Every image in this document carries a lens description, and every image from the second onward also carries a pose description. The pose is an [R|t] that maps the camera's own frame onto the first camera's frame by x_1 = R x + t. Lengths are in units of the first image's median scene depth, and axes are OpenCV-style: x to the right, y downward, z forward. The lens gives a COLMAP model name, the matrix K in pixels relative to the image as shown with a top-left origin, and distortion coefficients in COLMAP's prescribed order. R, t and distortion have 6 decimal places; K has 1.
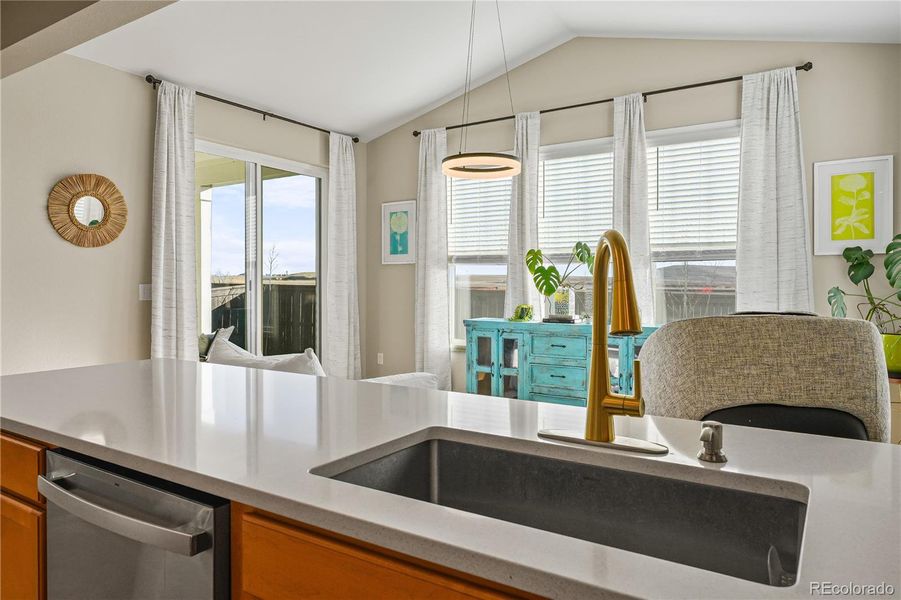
lens RADIAL K [[594.6, 0, 450.8], [0, 594.6, 293.8], [0, 0, 1]] dist [-0.005132, -0.001052]
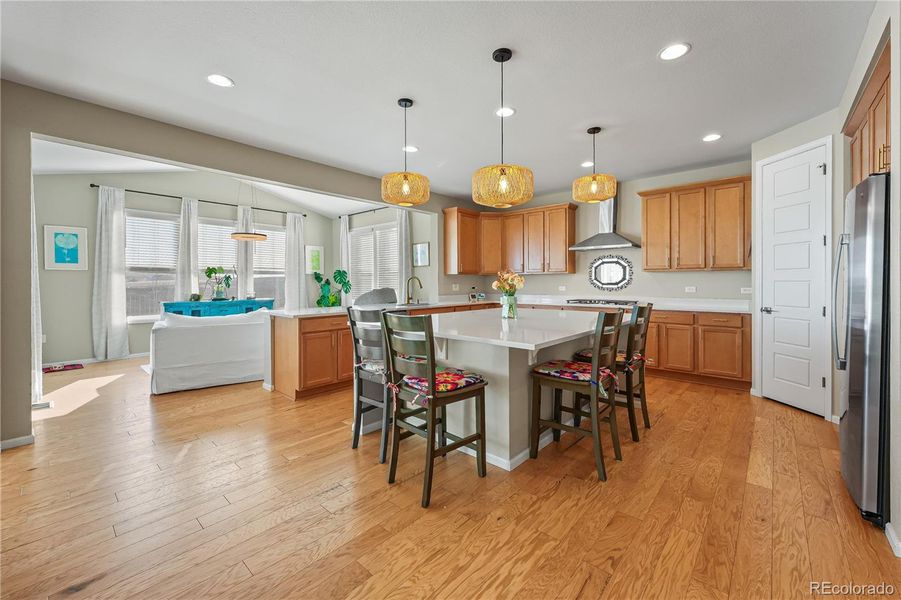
lens RADIAL K [[364.9, 0, 449.7], [0, 364.9, 286.4], [0, 0, 1]] dist [-0.002770, 0.000624]
pose [[0.146738, -0.013008, 0.989090, -1.072349], [0.018669, 0.999772, 0.010379, -0.002582], [-0.988999, 0.016942, 0.146948, -0.055880]]
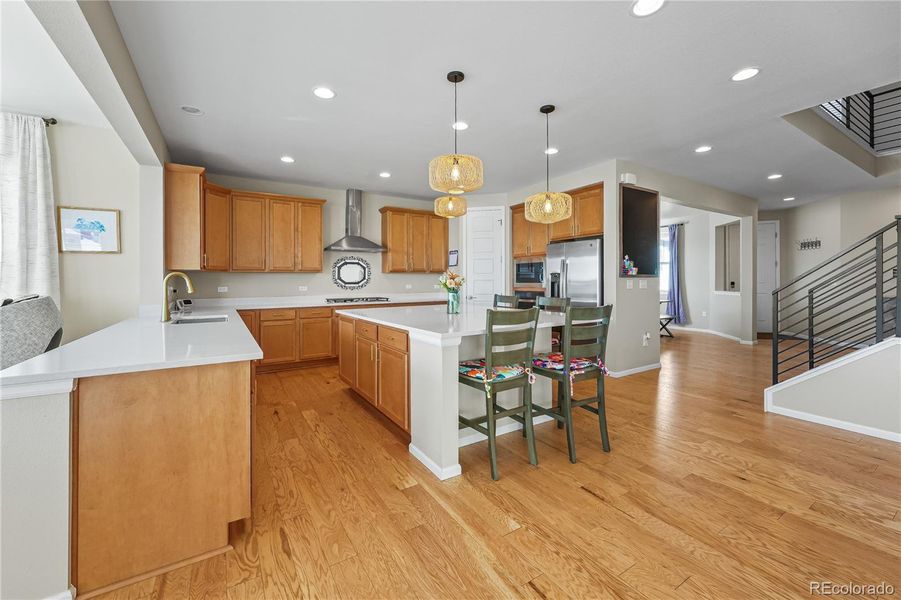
lens RADIAL K [[364.9, 0, 448.2], [0, 364.9, 283.7], [0, 0, 1]] dist [-0.002770, 0.000624]
pose [[-0.910308, -0.000513, 0.413932, -0.668541], [0.010414, 0.999654, 0.024140, -0.013667], [-0.413802, 0.026286, -0.909988, 0.639077]]
